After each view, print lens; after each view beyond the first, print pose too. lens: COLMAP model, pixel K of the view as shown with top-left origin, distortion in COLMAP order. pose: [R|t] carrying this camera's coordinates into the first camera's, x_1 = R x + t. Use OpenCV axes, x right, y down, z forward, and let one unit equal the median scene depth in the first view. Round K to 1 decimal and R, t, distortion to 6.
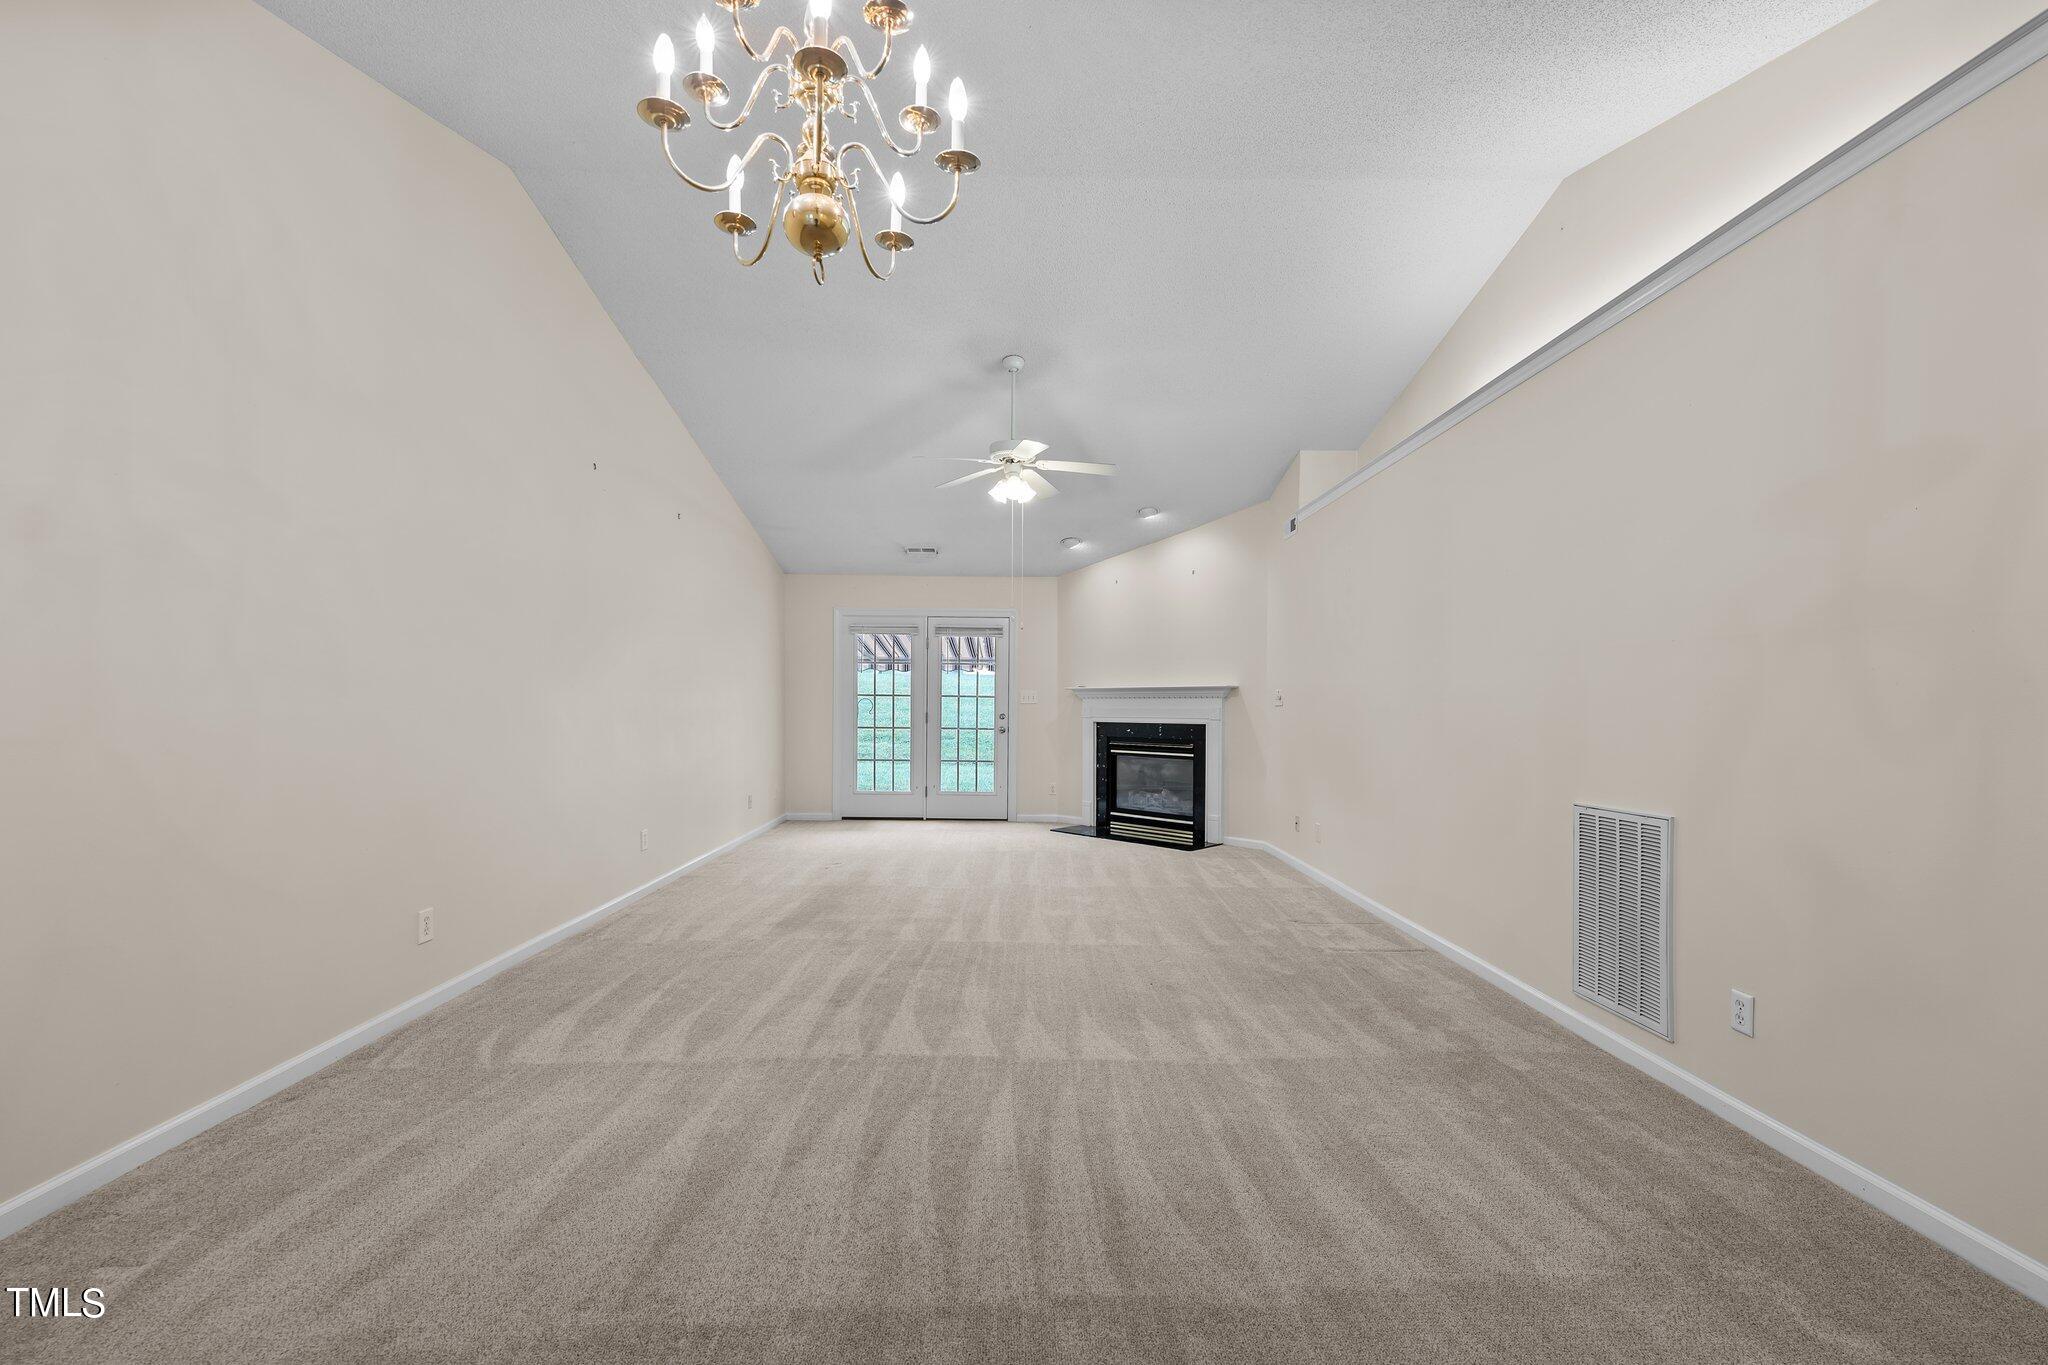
lens RADIAL K [[855.3, 0, 997.9], [0, 855.3, 703.1], [0, 0, 1]] dist [0.001983, -0.001498]
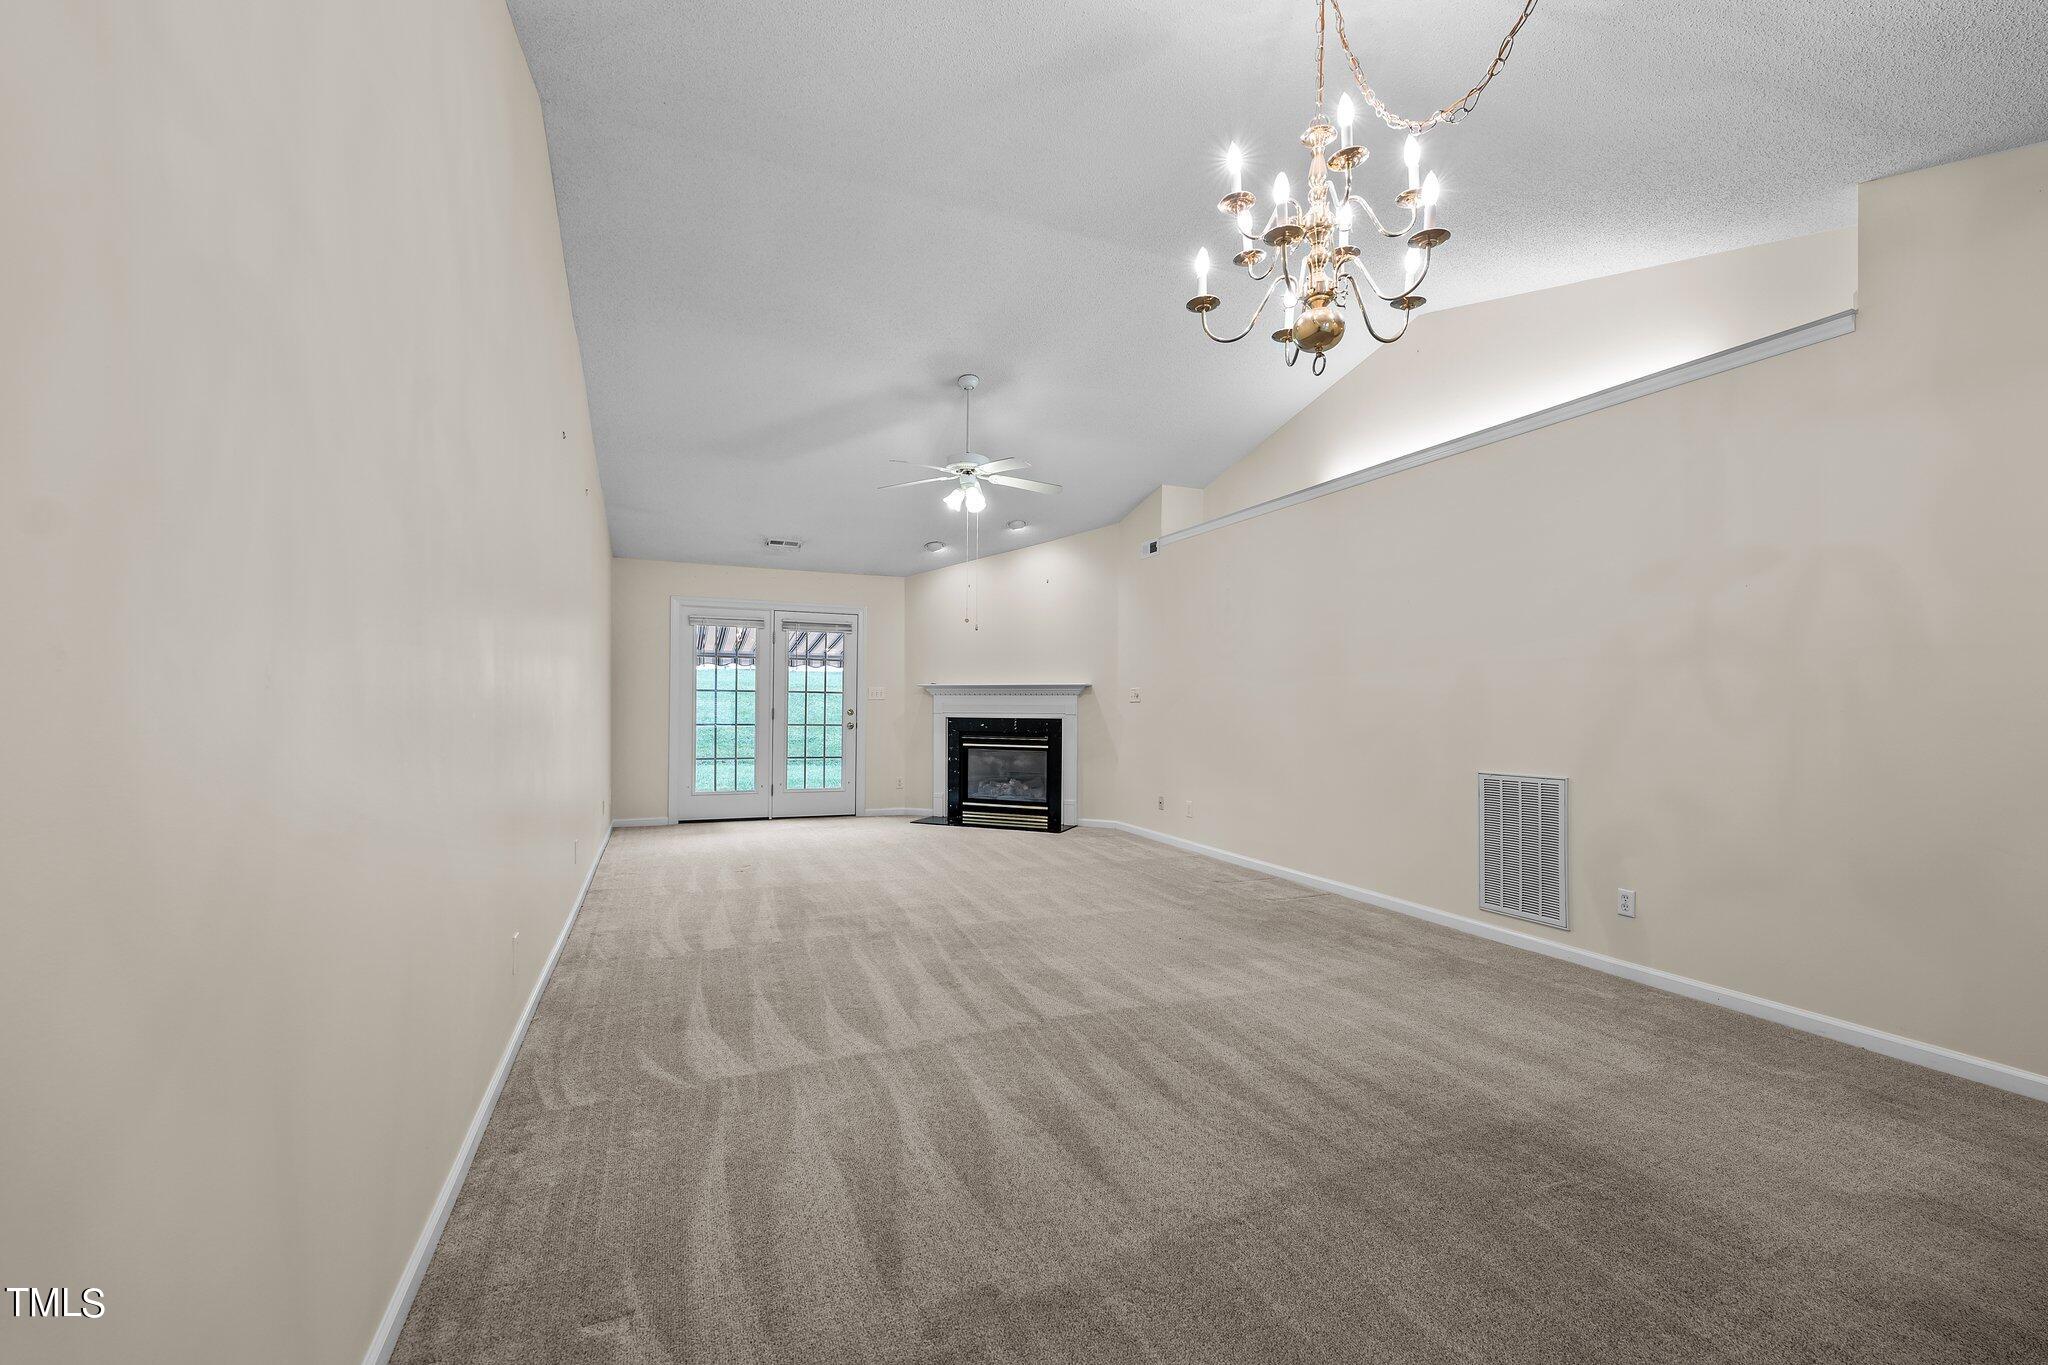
lens RADIAL K [[855.3, 0, 1004.5], [0, 855.3, 686.9], [0, 0, 1]] dist [0.001983, -0.001498]
pose [[0.926793, 0.007350, 0.375501, -0.330291], [-0.002007, 0.999891, -0.014618, -0.000080], [-0.375567, 0.012794, 0.926707, -0.002622]]
